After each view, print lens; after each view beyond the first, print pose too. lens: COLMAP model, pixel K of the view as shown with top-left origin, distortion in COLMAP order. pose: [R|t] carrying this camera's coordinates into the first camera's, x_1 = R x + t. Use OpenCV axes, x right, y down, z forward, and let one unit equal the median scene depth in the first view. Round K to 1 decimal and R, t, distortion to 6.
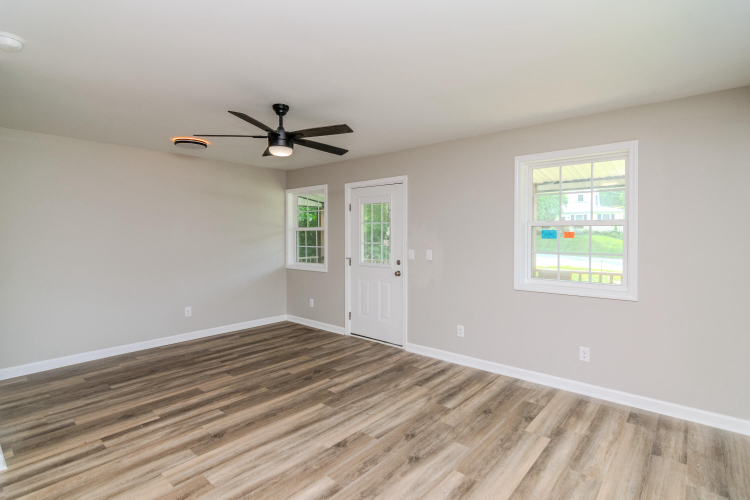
lens RADIAL K [[374.2, 0, 355.8], [0, 374.2, 243.9], [0, 0, 1]] dist [-0.006291, -0.000453]
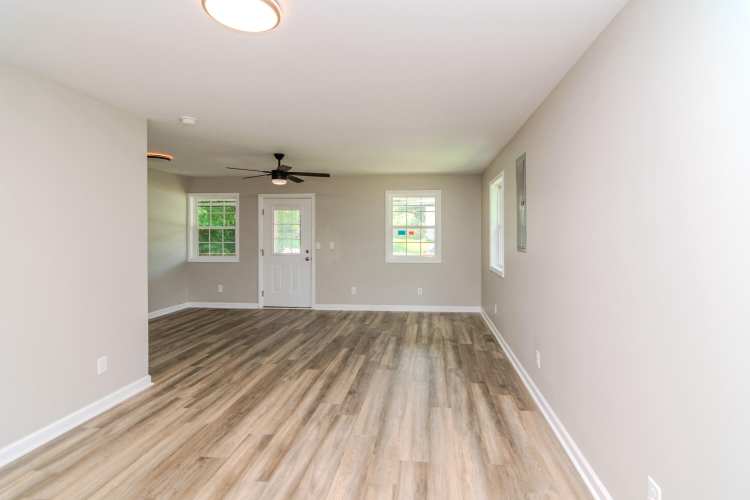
lens RADIAL K [[374.2, 0, 376.3], [0, 374.2, 244.8], [0, 0, 1]] dist [-0.006291, -0.000453]
pose [[0.829299, -0.015730, 0.558584, -0.525677], [0.011655, 0.999873, 0.010853, 0.011020], [-0.558684, -0.002490, 0.829377, -0.408374]]
